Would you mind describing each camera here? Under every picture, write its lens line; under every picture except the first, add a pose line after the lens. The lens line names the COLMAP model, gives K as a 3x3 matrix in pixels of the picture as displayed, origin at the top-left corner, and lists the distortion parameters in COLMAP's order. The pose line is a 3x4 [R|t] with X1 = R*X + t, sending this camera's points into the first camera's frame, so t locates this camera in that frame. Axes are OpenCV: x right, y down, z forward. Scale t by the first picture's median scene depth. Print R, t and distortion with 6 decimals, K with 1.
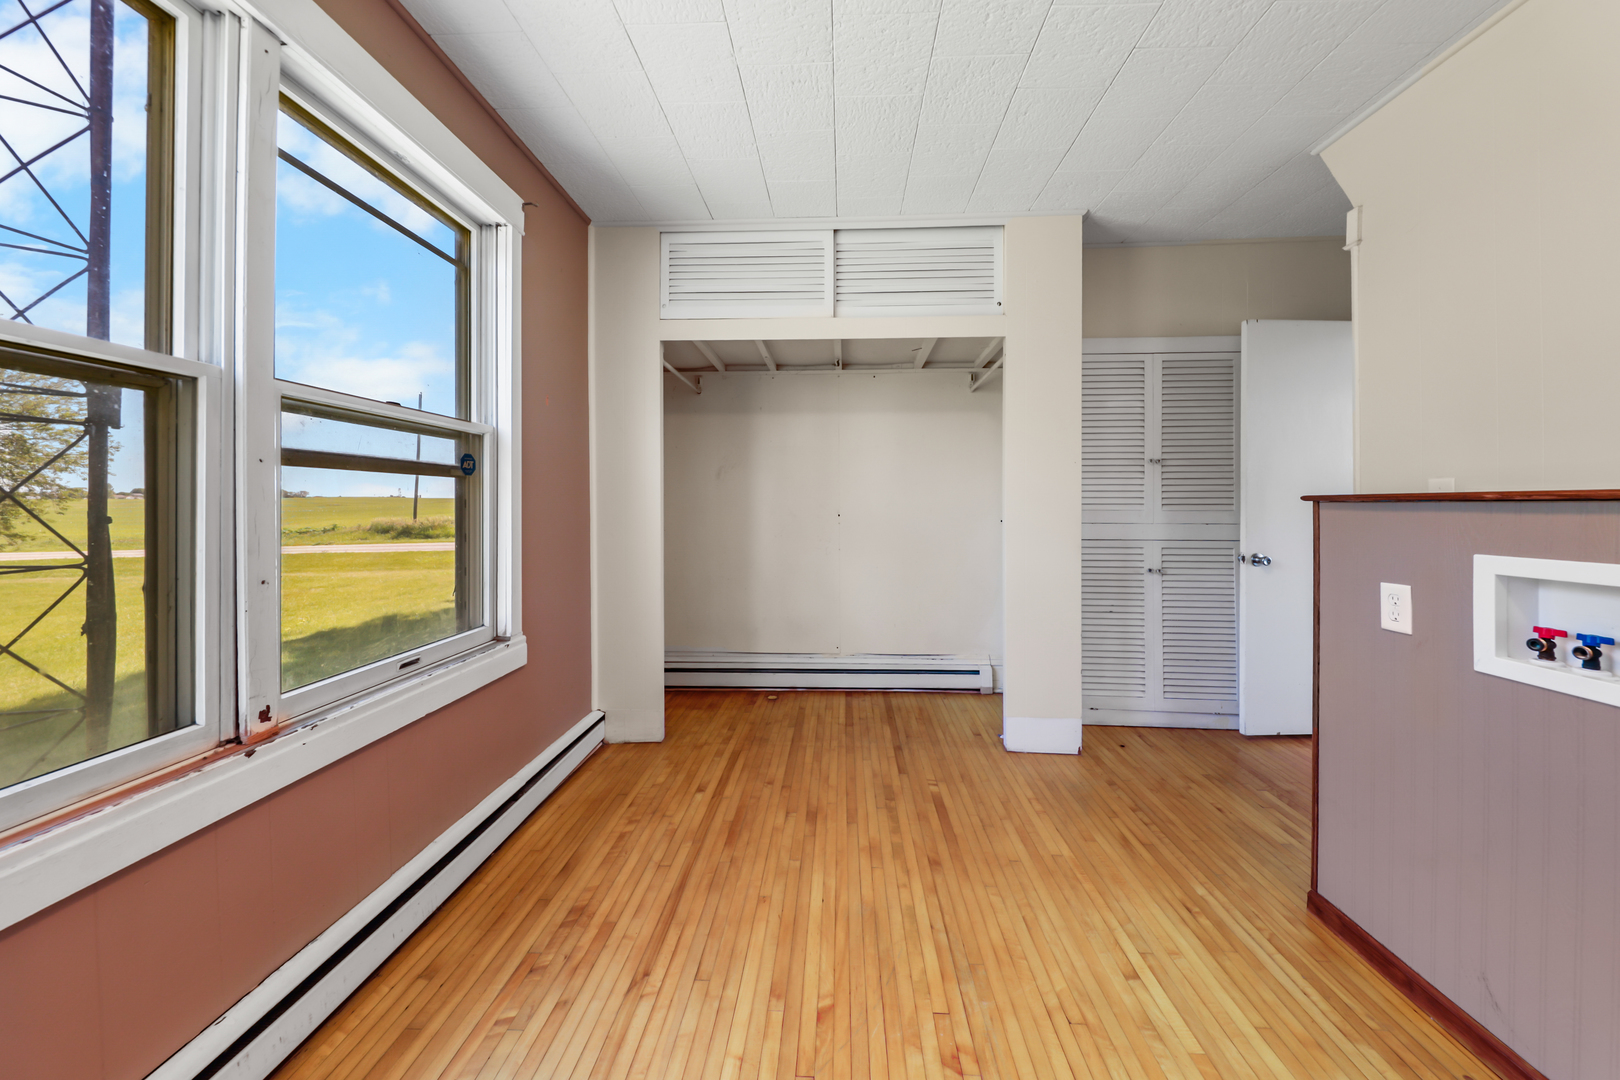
lens RADIAL K [[531.9, 0, 814.3], [0, 531.9, 505.1], [0, 0, 1]] dist [0.001081, -0.000255]
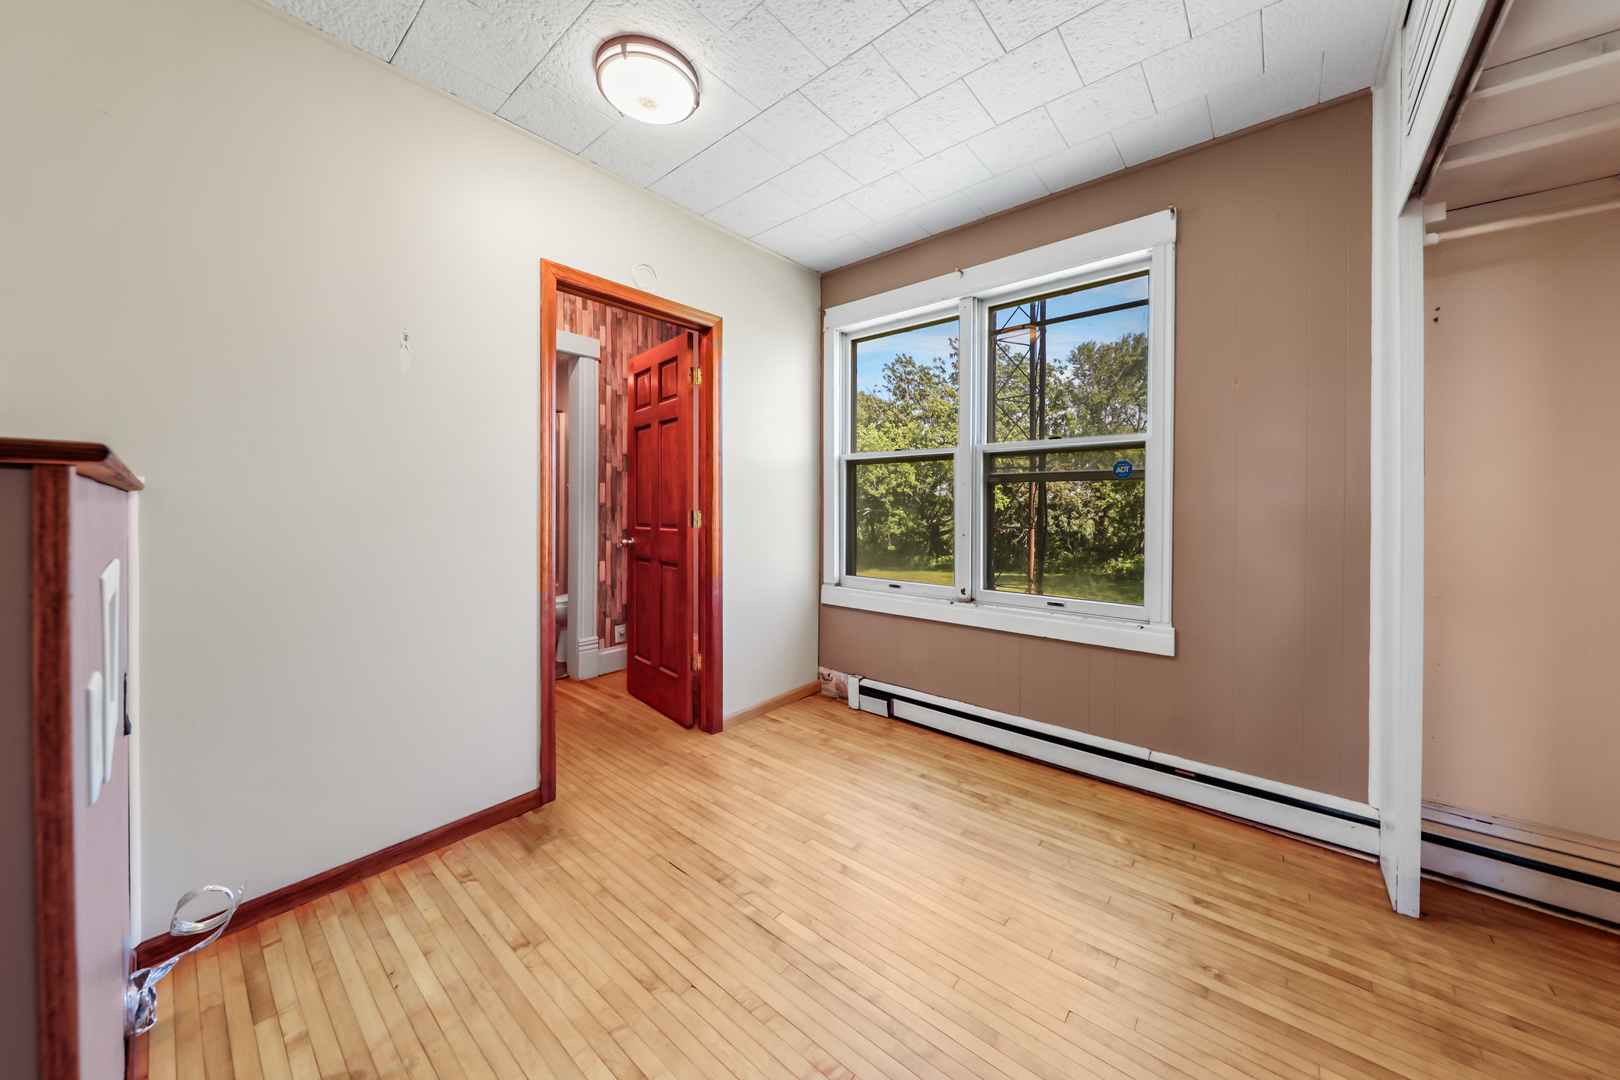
lens RADIAL K [[531.9, 0, 835.5], [0, 531.9, 500.7], [0, 0, 1]] dist [0.001081, -0.000255]
pose [[-0.570926, -0.002867, -0.820996, 0.607256], [-0.001299, 0.999996, -0.002589, 0.000903], [0.821000, -0.000411, -0.570927, 0.939875]]
